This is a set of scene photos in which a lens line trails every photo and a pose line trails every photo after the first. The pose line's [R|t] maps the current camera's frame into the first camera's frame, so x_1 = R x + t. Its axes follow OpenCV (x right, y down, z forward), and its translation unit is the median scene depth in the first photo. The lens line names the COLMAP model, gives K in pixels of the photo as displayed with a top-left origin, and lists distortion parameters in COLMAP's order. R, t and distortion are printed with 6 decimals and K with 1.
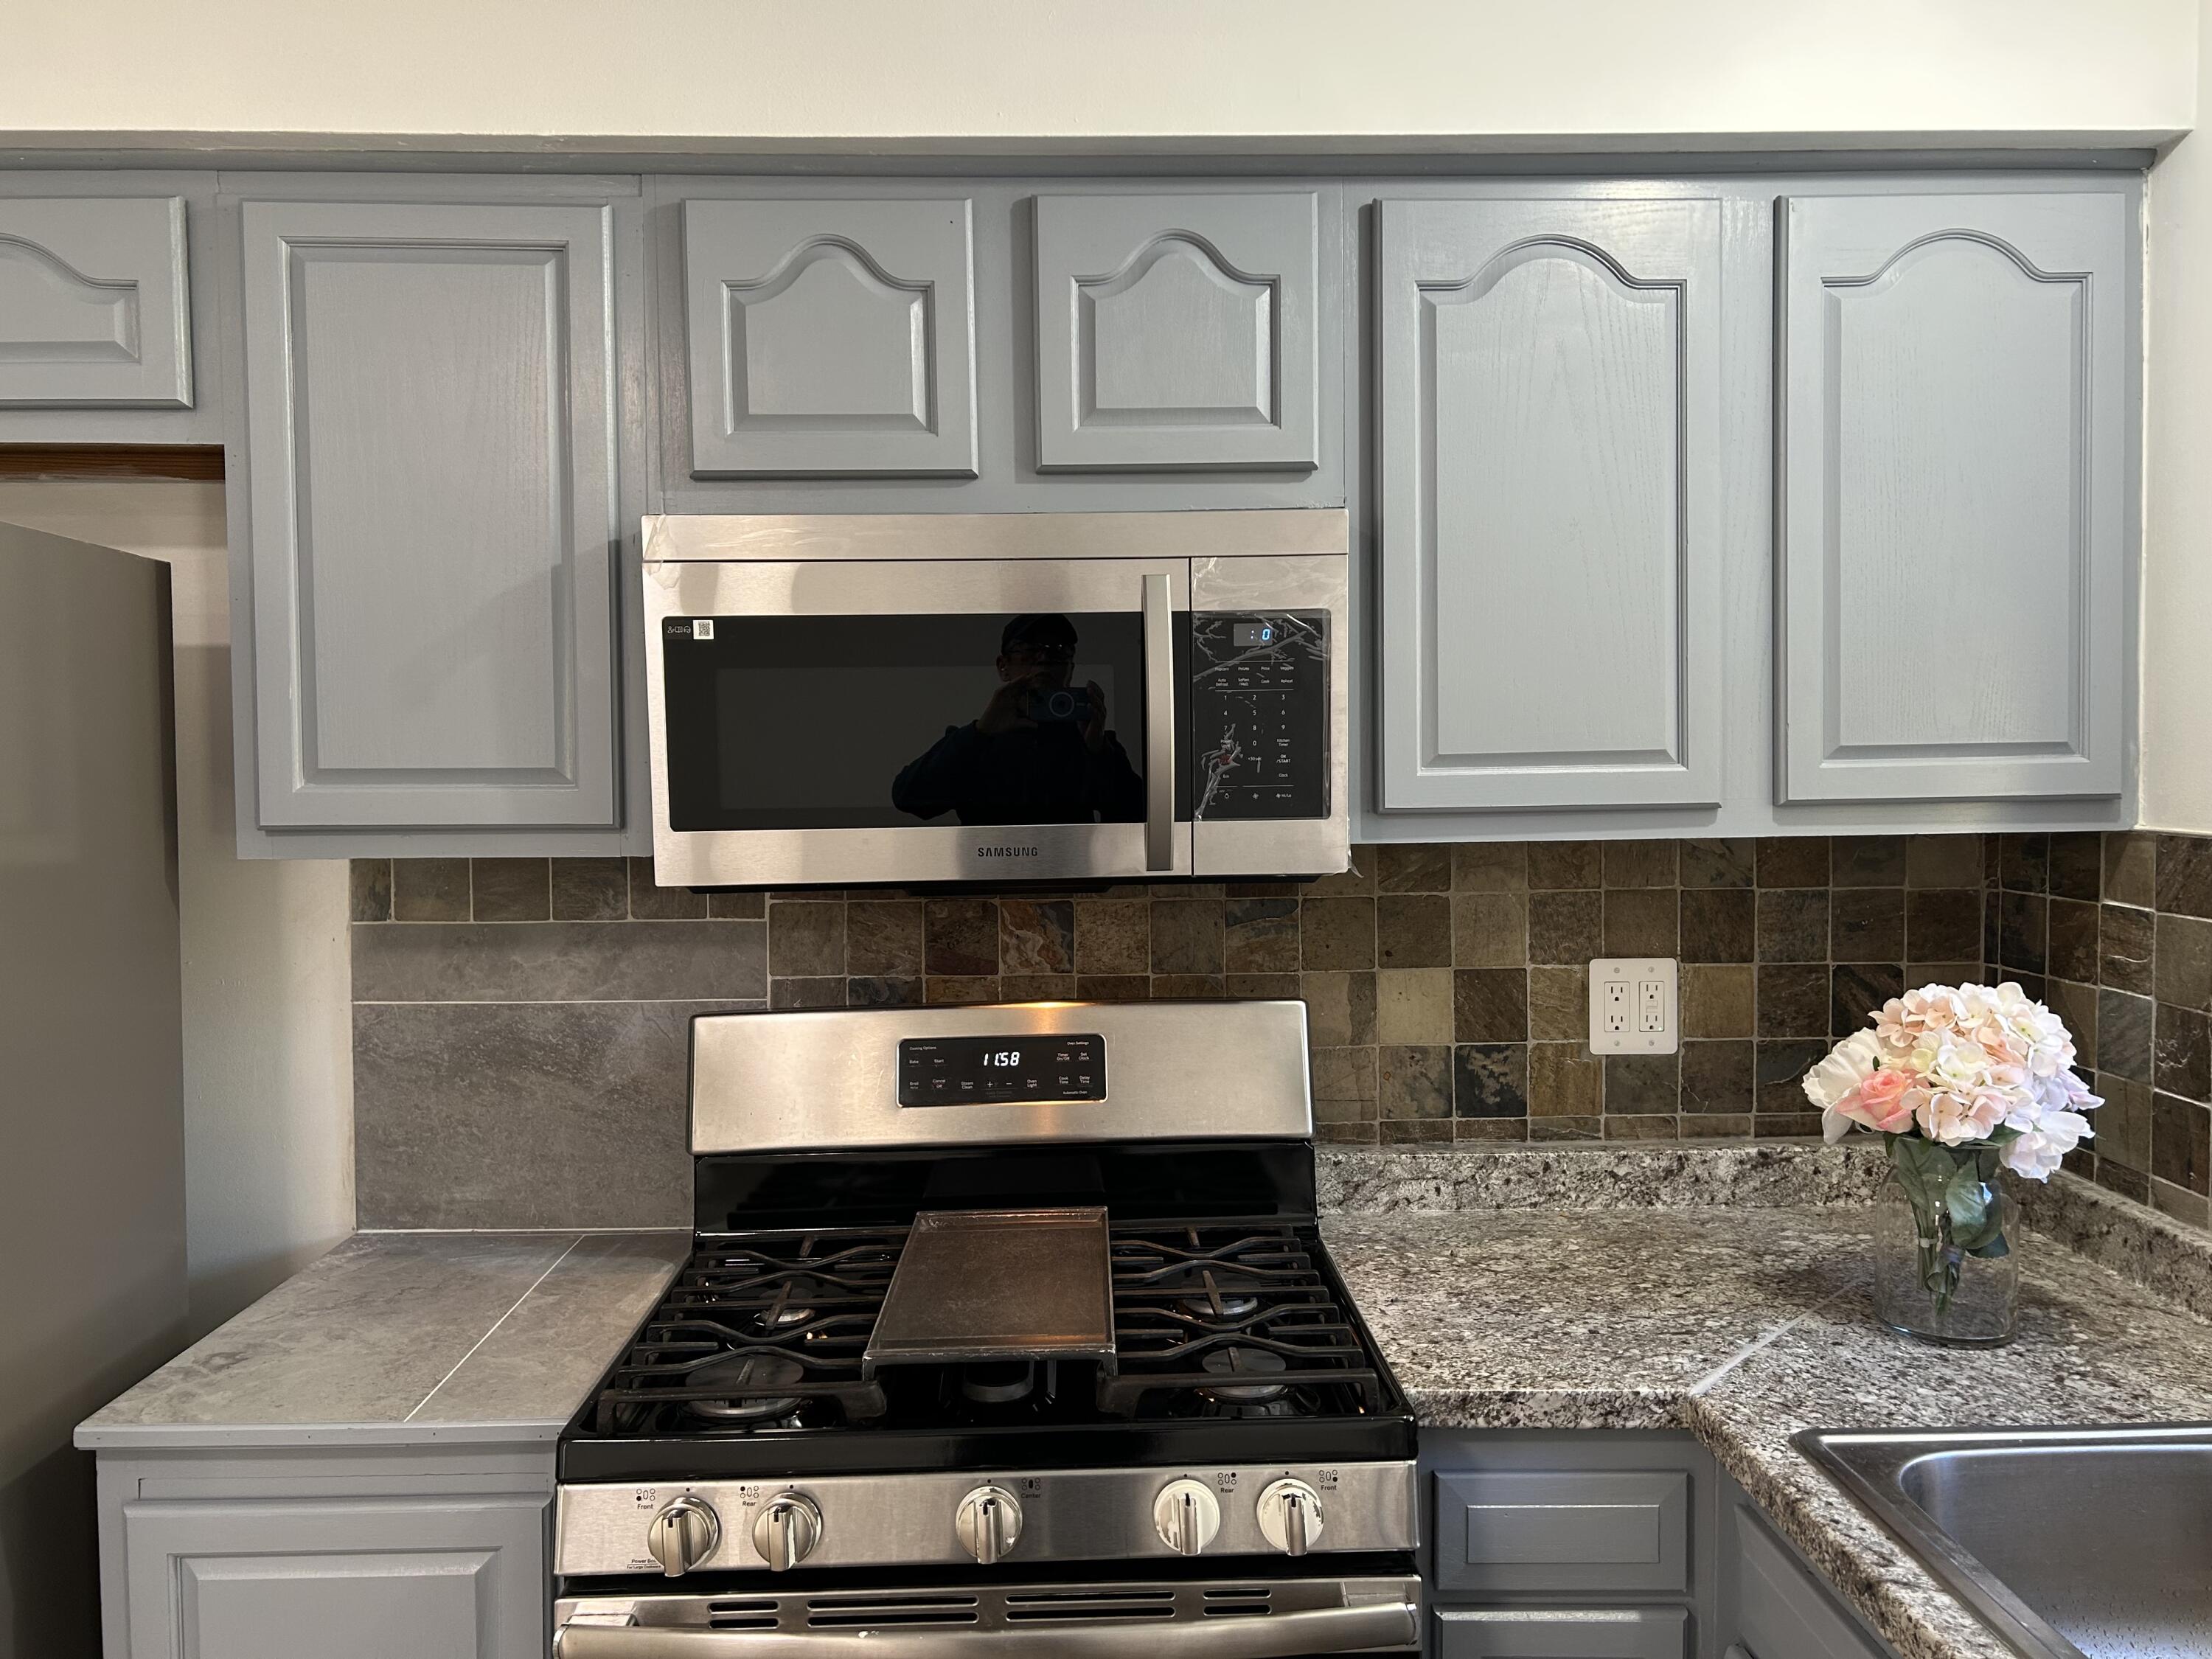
lens RADIAL K [[1671.6, 0, 1106.0], [0, 1671.6, 829.5], [0, 0, 1]] dist [0.072556, -0.080852]
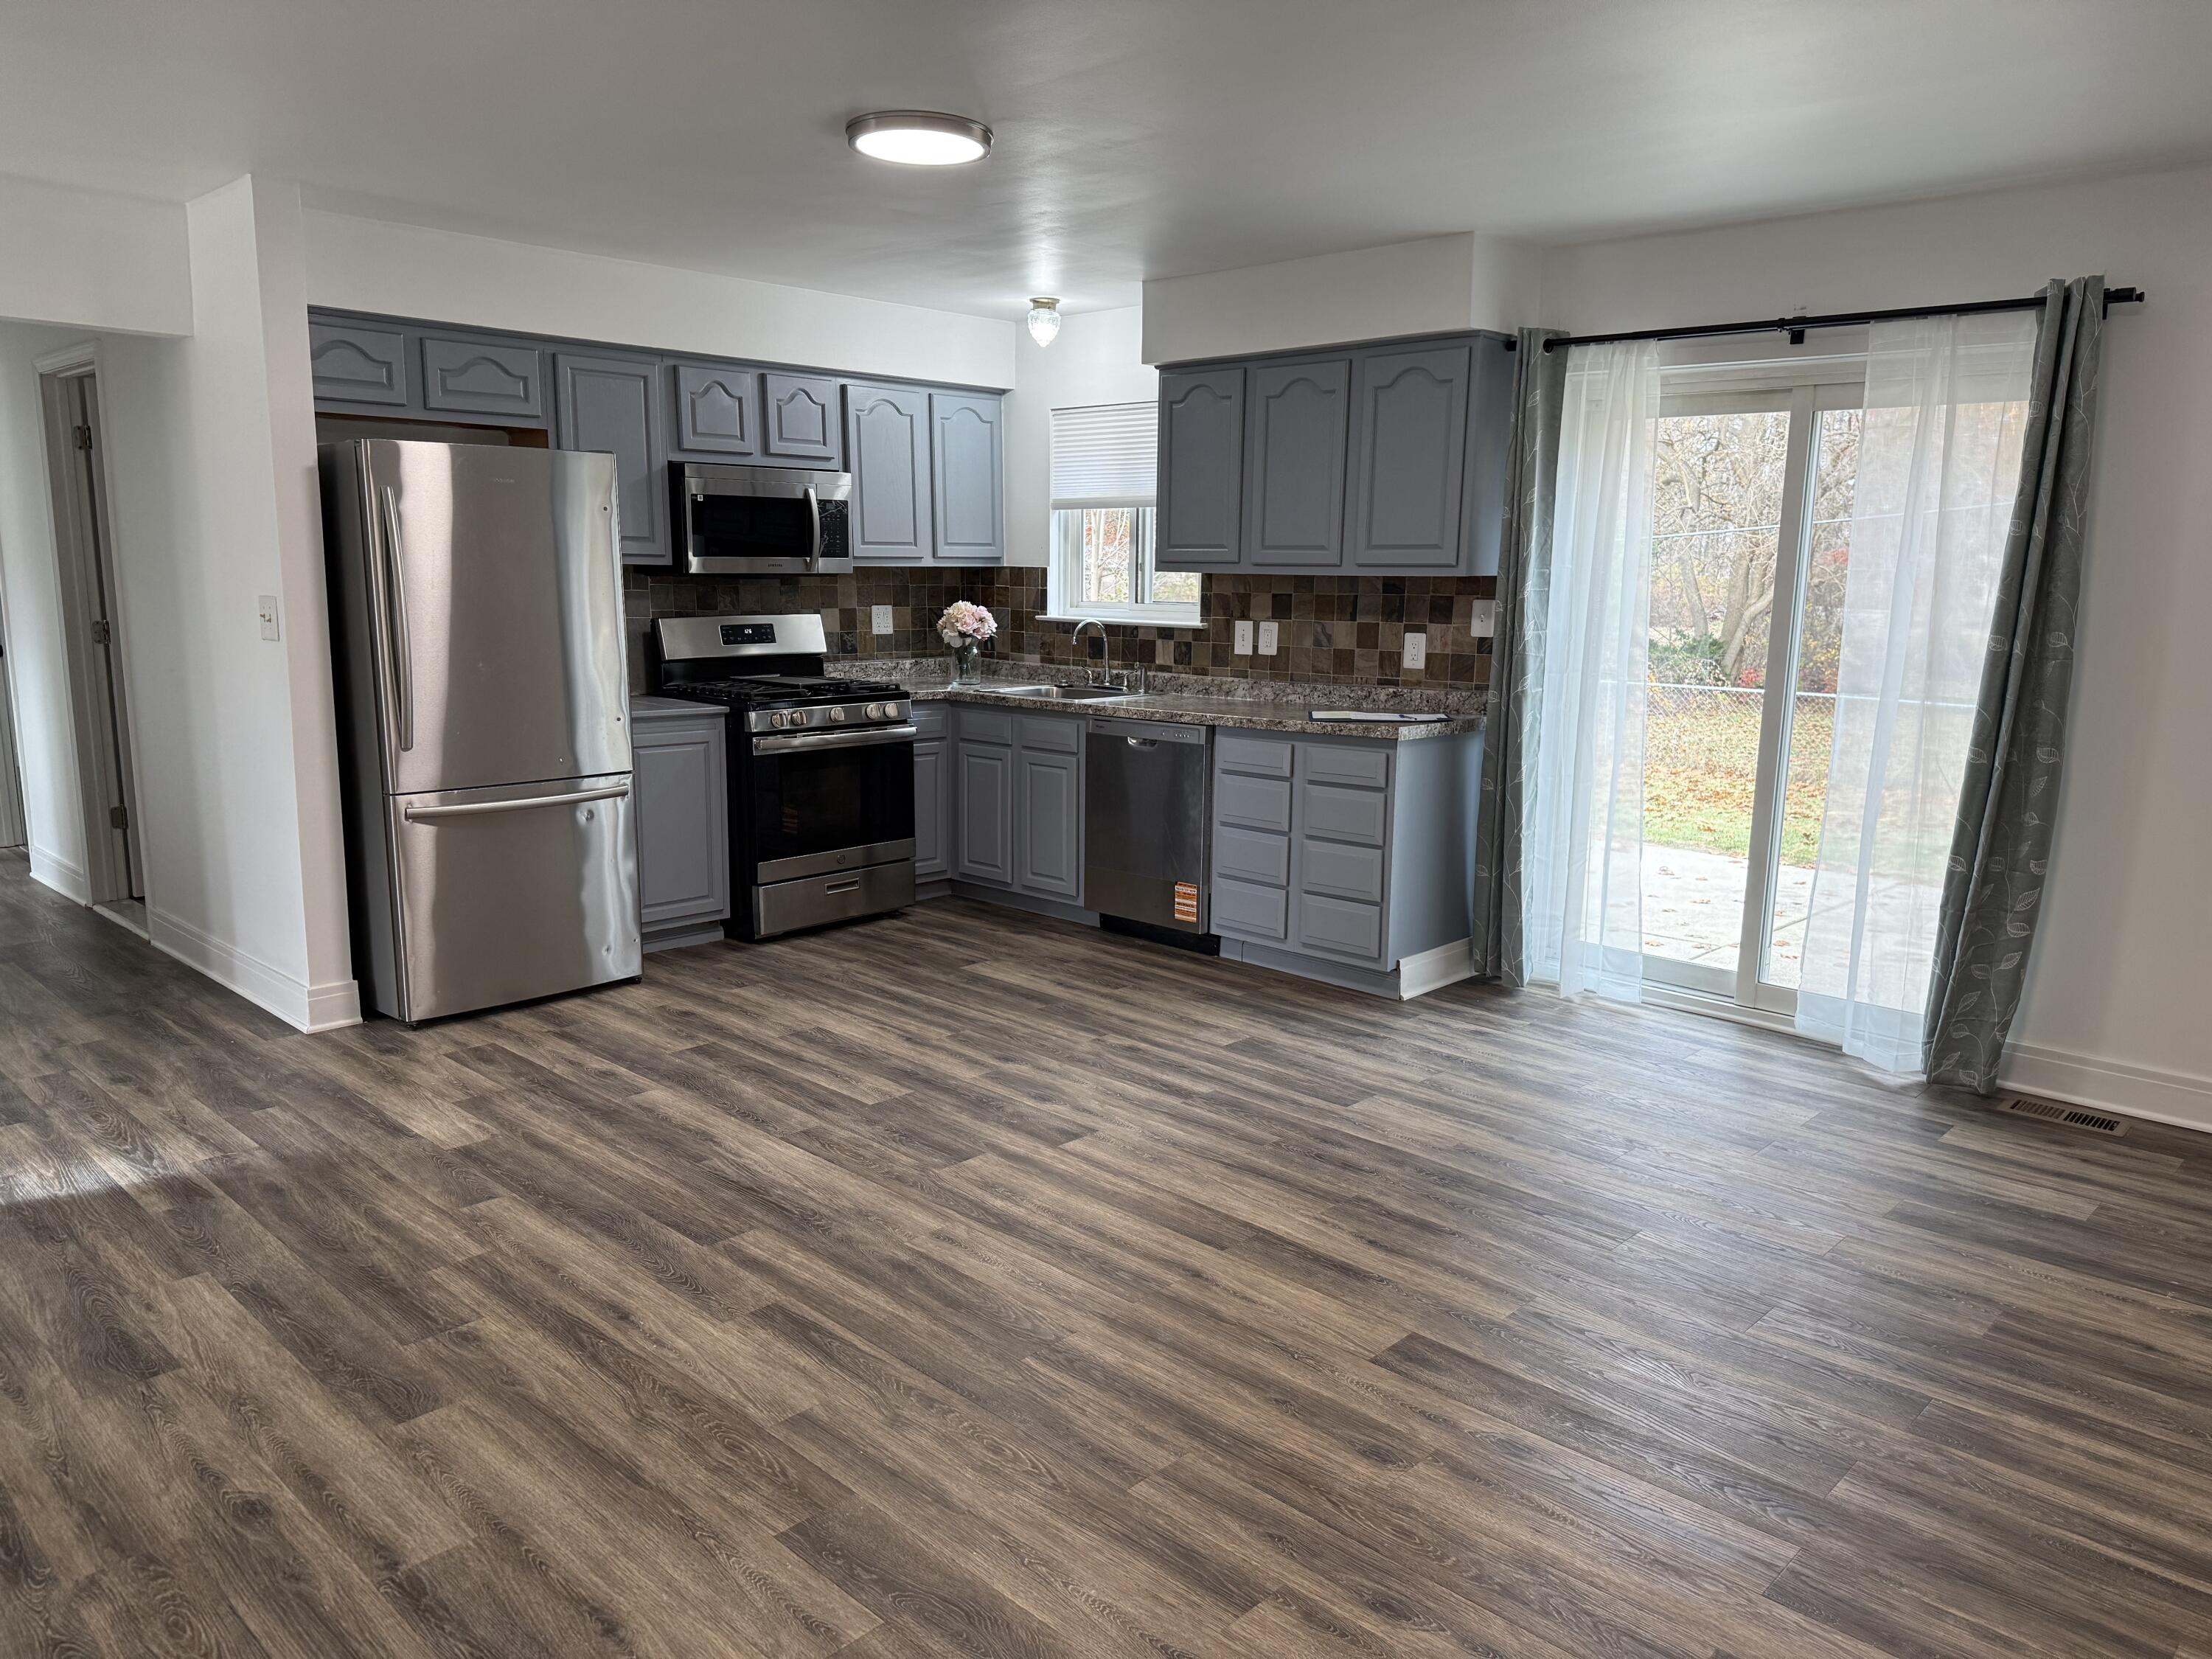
lens RADIAL K [[1539.0, 0, 1095.2], [0, 1539.0, 841.6], [0, 0, 1]] dist [0.158635, -0.280206]
pose [[0.719910, -0.107965, 0.685619, -1.799275], [0.016238, 0.990177, 0.138875, 0.139511], [-0.693878, -0.088844, 0.714591, -1.800754]]
